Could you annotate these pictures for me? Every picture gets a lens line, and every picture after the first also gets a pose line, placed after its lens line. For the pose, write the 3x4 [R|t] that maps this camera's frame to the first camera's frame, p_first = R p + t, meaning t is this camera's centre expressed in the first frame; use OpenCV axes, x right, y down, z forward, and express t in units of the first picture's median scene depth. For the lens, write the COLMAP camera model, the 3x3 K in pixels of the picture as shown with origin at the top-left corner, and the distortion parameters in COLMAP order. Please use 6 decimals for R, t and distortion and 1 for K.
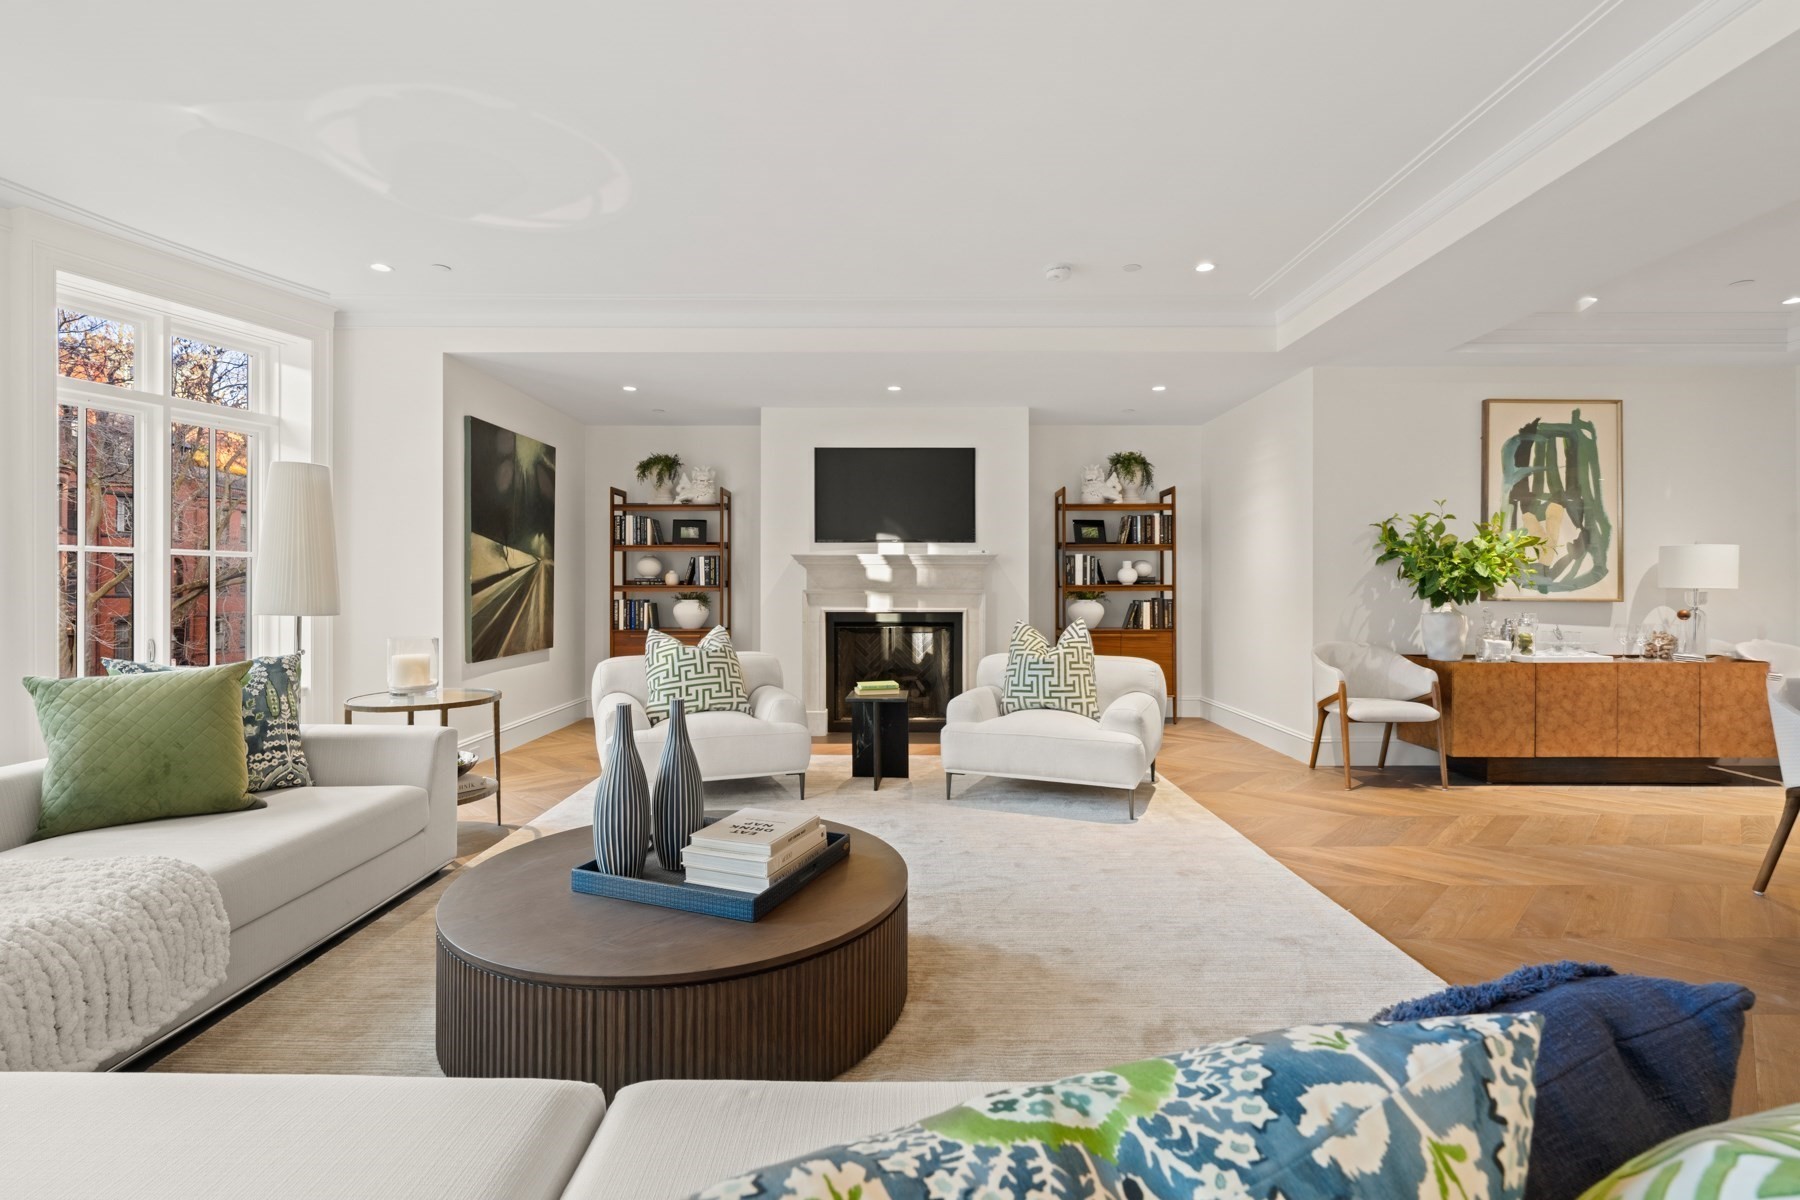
lens RADIAL K [[840.0, 0, 892.7], [0, 840.0, 577.4], [0, 0, 1]] dist [-0.000326, -0.001750]
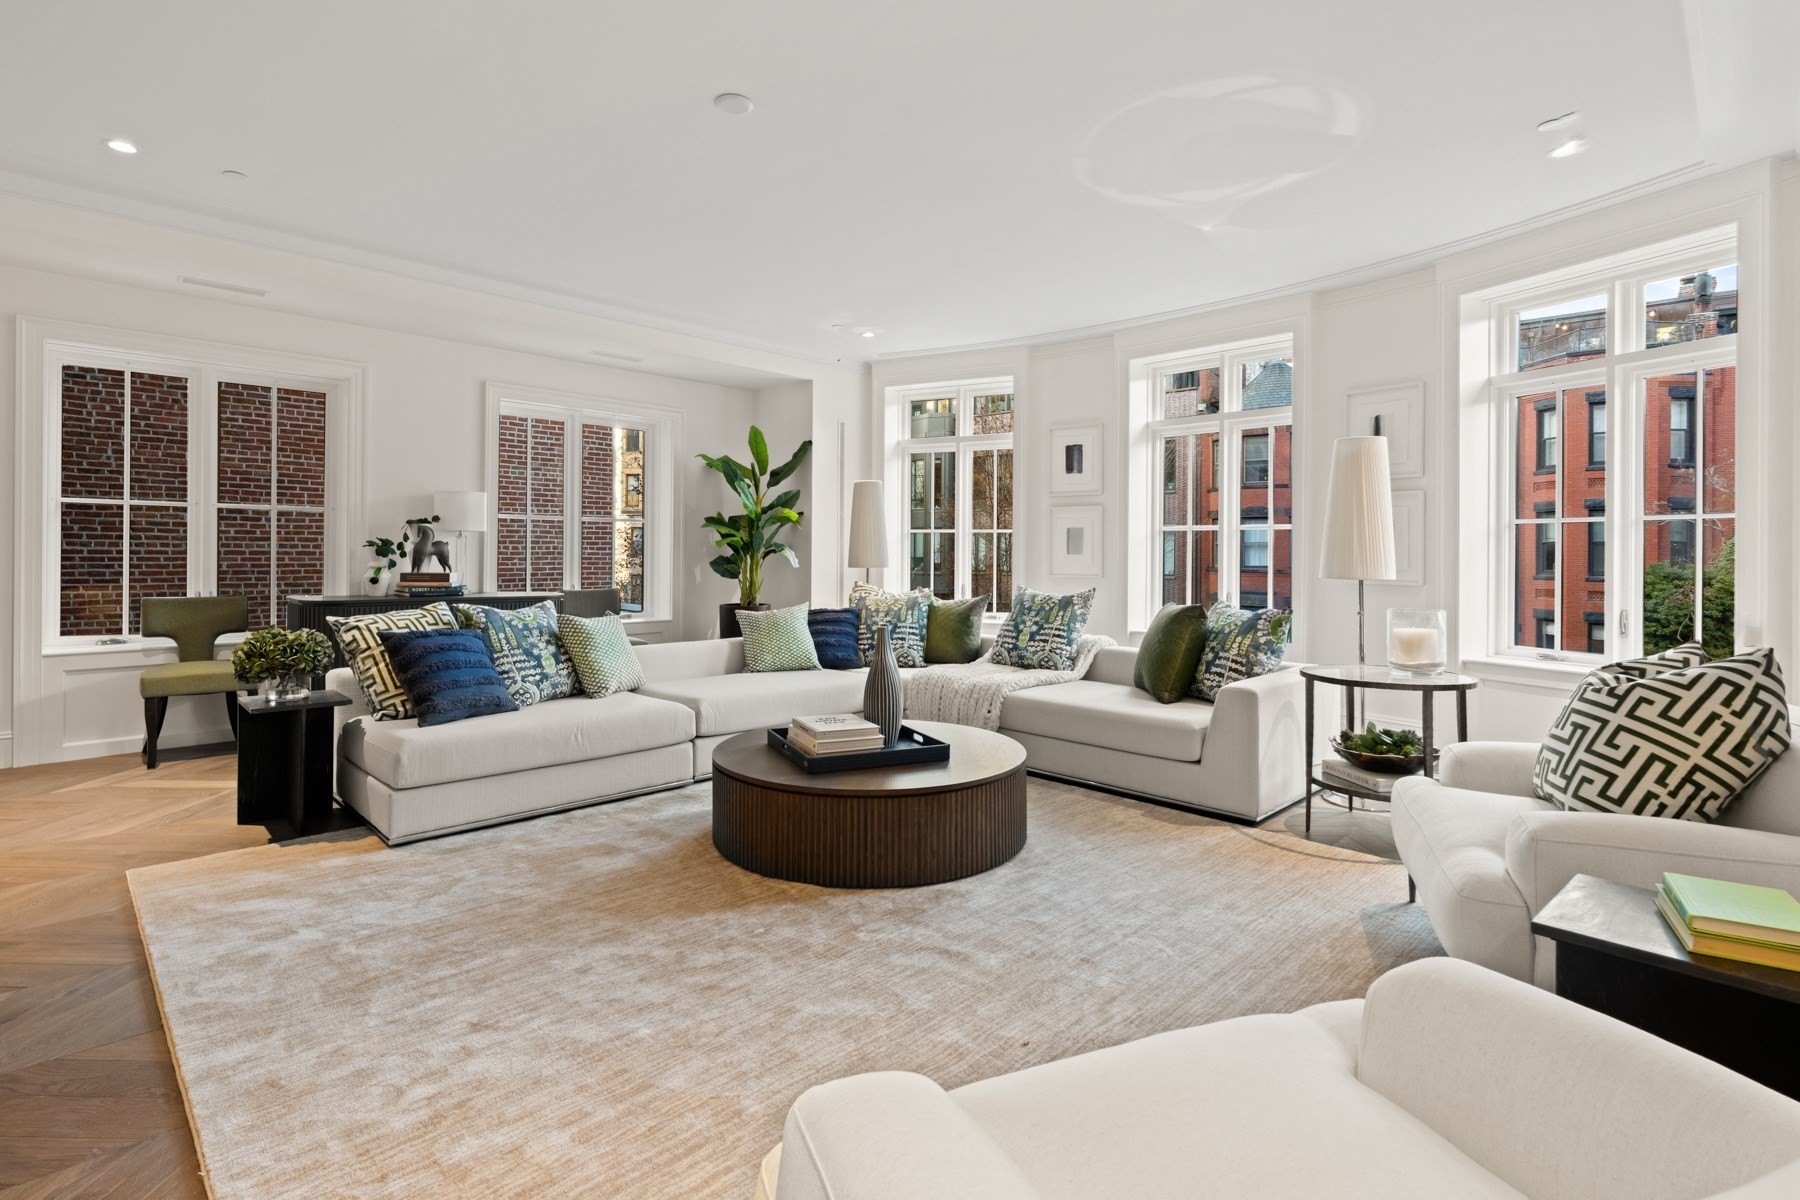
lens RADIAL K [[840.0, 0, 895.9], [0, 840.0, 552.3], [0, 0, 1]] dist [-0.000326, -0.001750]
pose [[-0.707926, -0.005309, -0.706267, 0.322658], [0.005360, 0.999903, -0.012888, 0.014950], [0.706267, -0.012909, -0.707828, 0.905480]]
